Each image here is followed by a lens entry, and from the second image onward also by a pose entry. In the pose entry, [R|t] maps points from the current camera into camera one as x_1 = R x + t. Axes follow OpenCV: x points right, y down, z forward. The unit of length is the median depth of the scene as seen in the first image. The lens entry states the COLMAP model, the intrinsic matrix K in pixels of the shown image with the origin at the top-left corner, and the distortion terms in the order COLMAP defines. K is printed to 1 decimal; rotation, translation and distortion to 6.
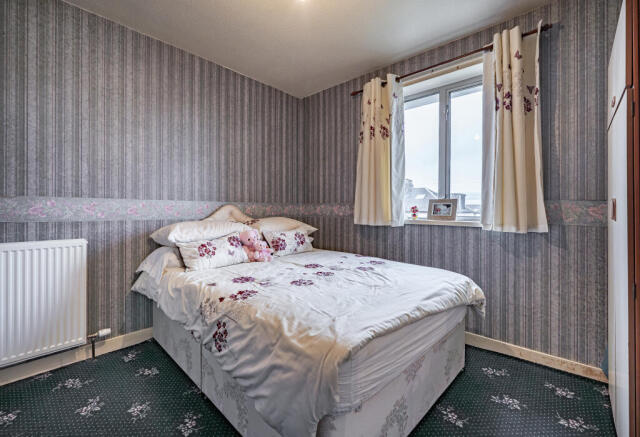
lens RADIAL K [[288.2, 0, 319.8], [0, 288.2, 203.0], [0, 0, 1]] dist [0.000171, 0.000187]
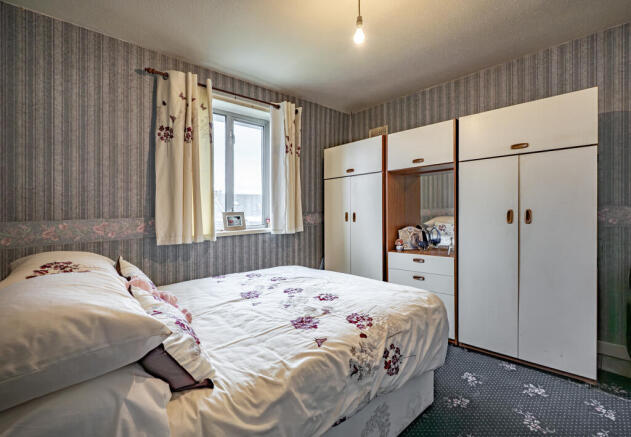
lens RADIAL K [[284.4, 0, 315.1], [0, 284.4, 209.5], [0, 0, 1]] dist [-0.002214, -0.000412]
pose [[0.053855, -0.007191, 0.998523, -0.697578], [-0.000978, 0.999973, 0.007254, -0.032544], [-0.998548, -0.001367, 0.053847, 0.633316]]
